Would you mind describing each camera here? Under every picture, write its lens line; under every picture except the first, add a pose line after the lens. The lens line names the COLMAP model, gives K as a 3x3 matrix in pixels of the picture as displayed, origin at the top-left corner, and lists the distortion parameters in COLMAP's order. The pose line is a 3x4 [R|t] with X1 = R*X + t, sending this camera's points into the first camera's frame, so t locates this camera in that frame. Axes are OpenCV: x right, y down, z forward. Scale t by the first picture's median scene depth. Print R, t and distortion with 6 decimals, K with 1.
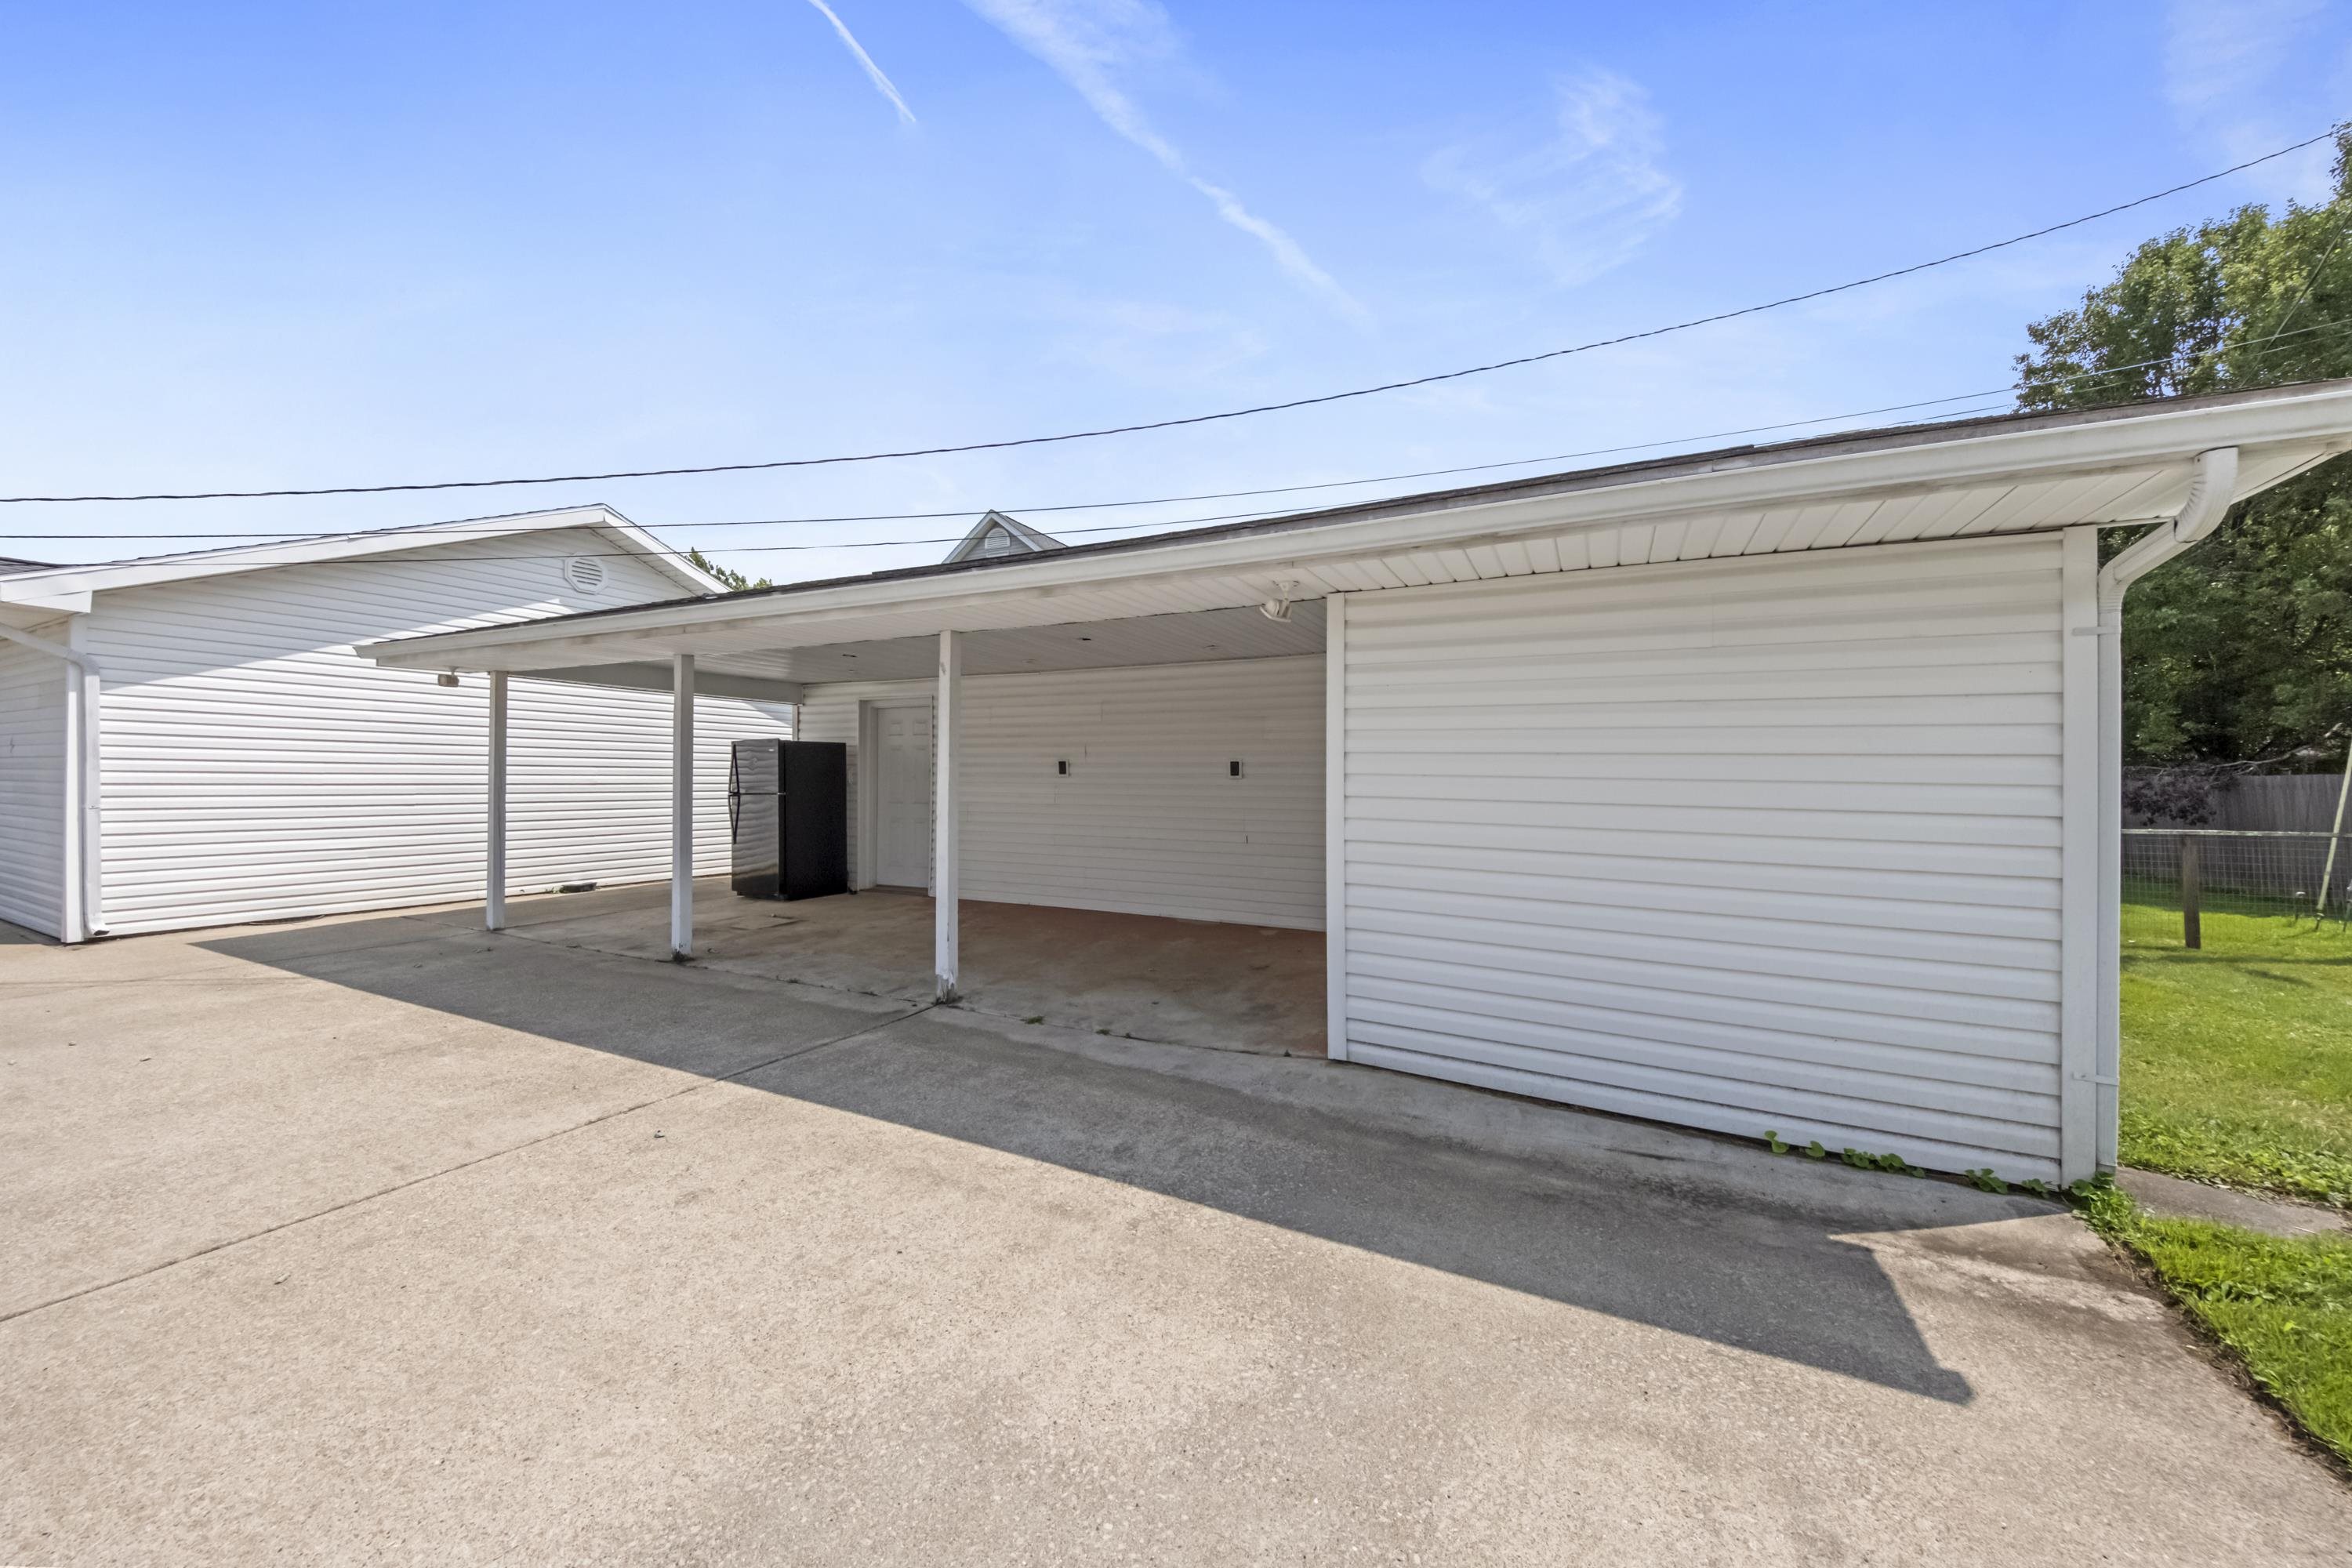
lens RADIAL K [[811.6, 0, 1164.3], [0, 811.6, 782.7], [0, 0, 1]] dist [-0.006366, -0.000013]
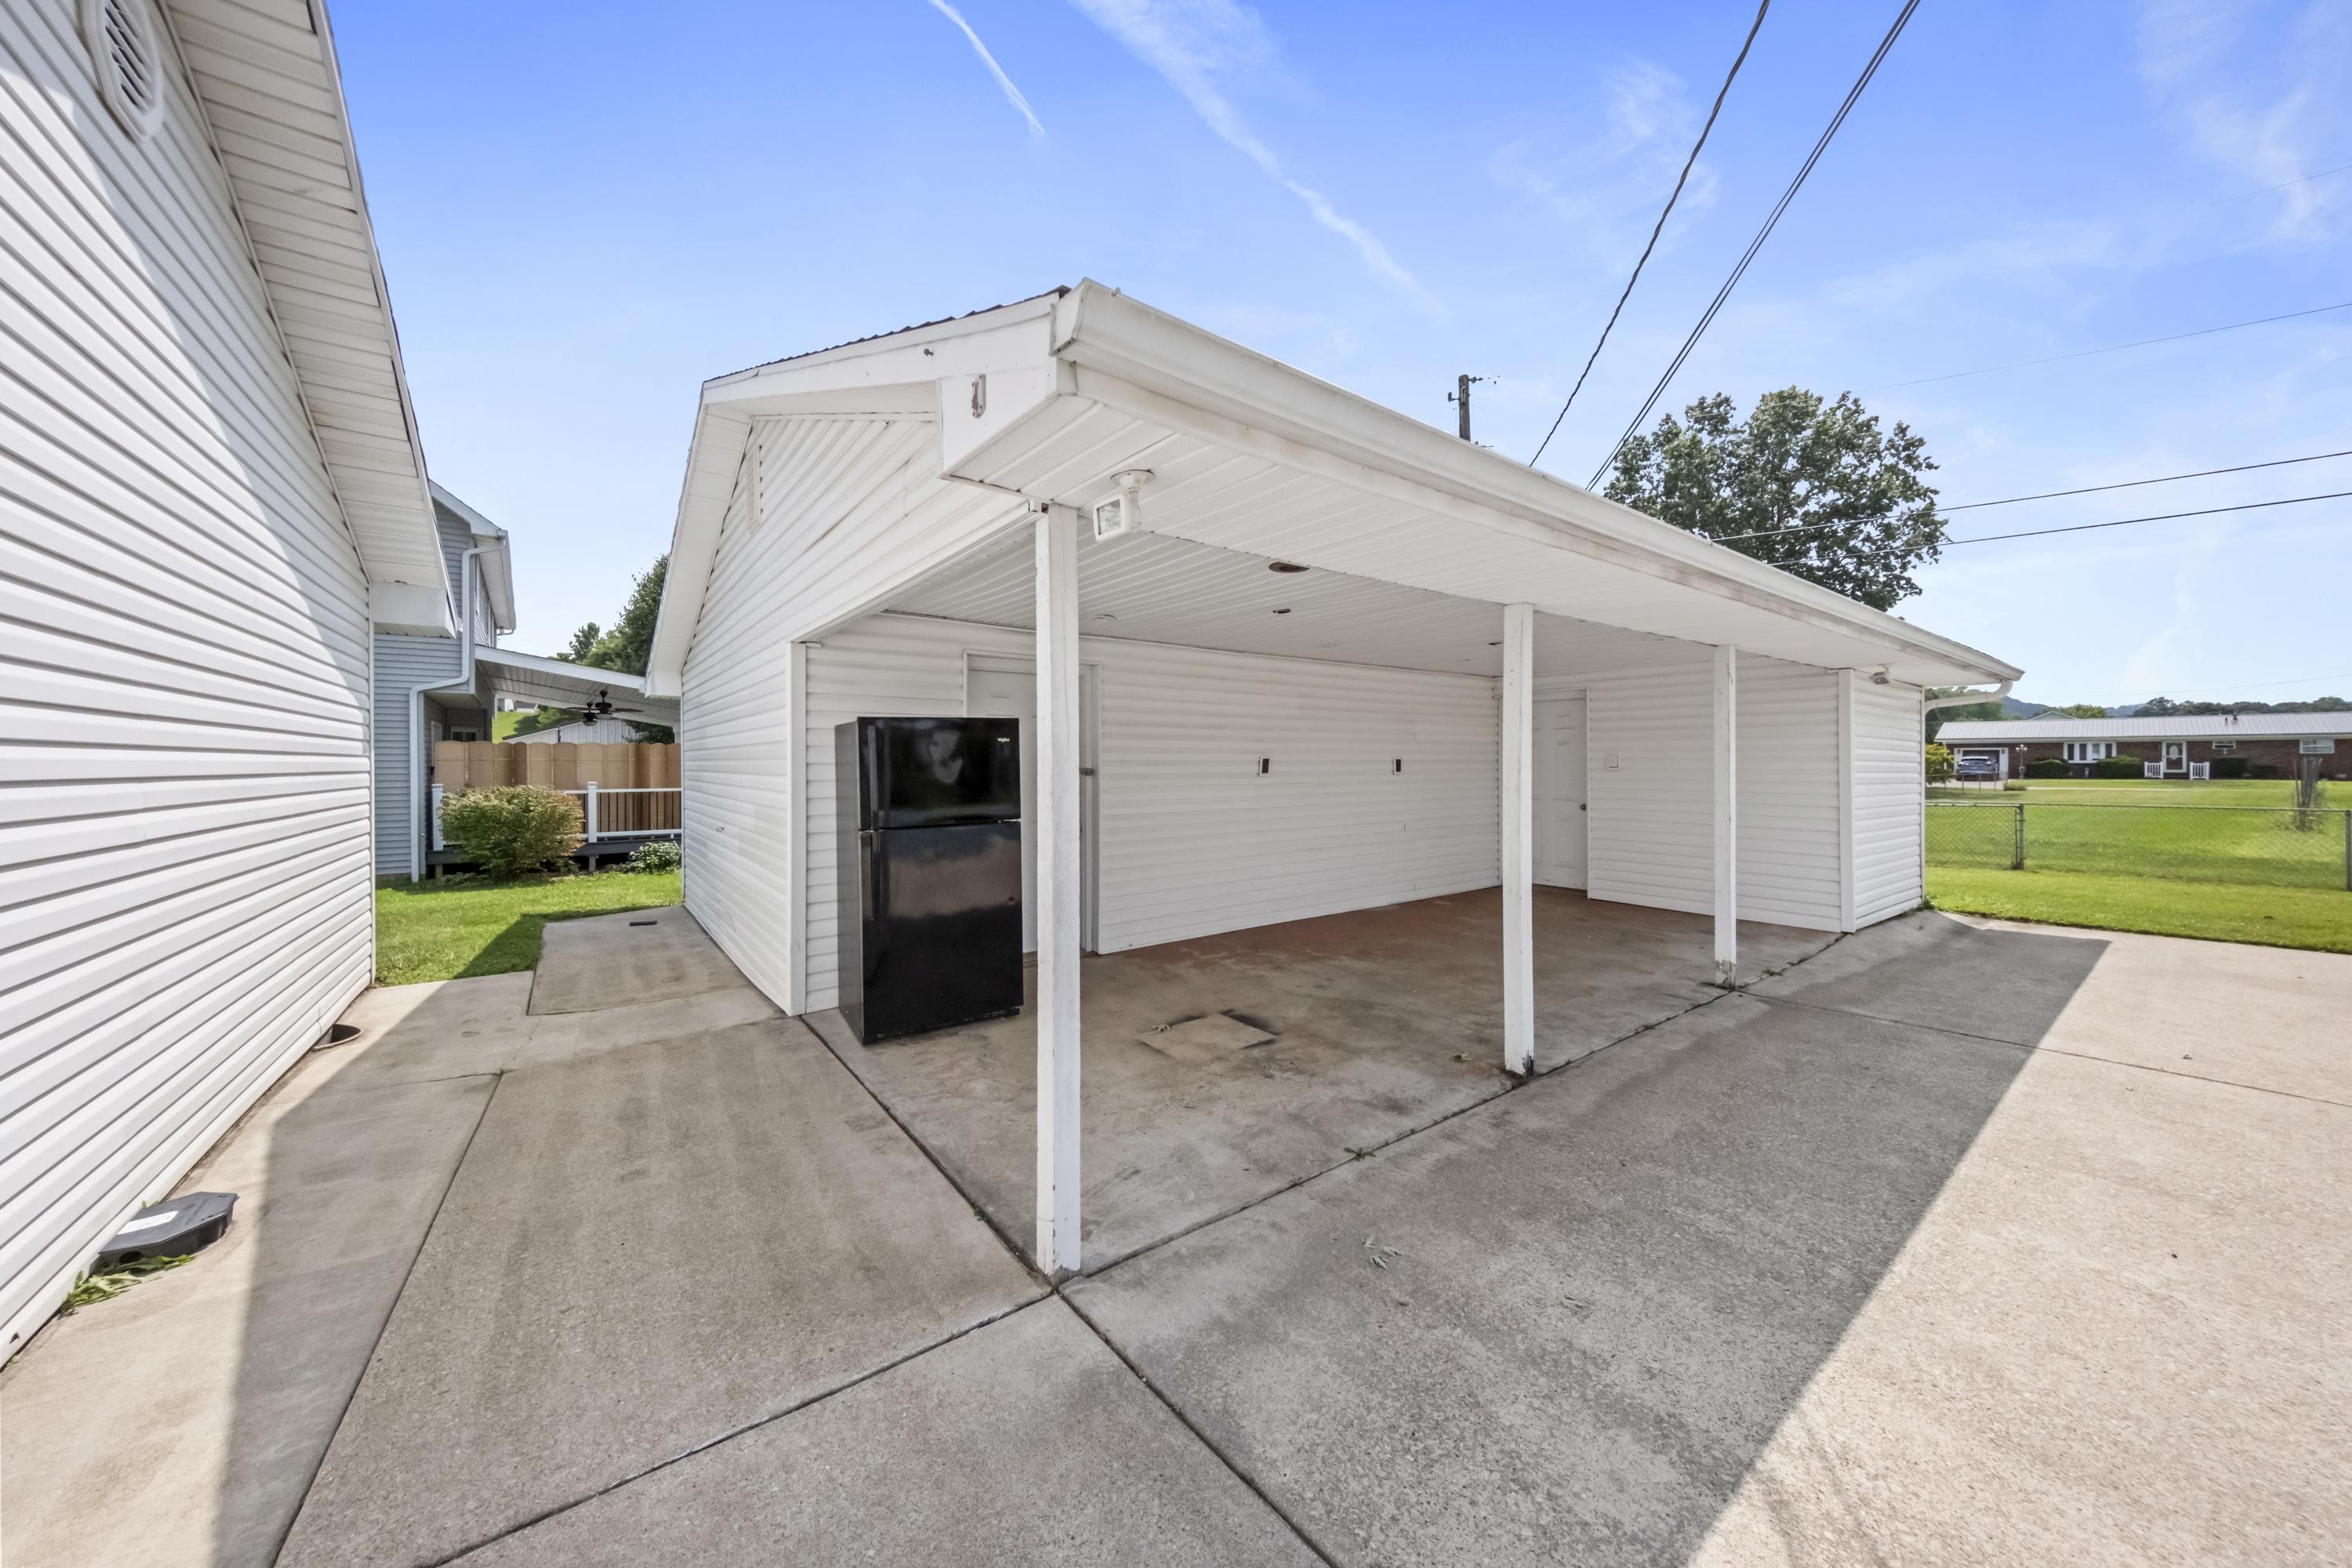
lens RADIAL K [[811.6, 0, 1167.4], [0, 811.6, 763.1], [0, 0, 1]] dist [-0.006366, -0.000013]
pose [[0.450254, -0.010626, 0.892837, -0.968433], [0.013996, 0.999890, 0.004842, -0.028155], [-0.892791, 0.010316, 0.450354, 0.719027]]
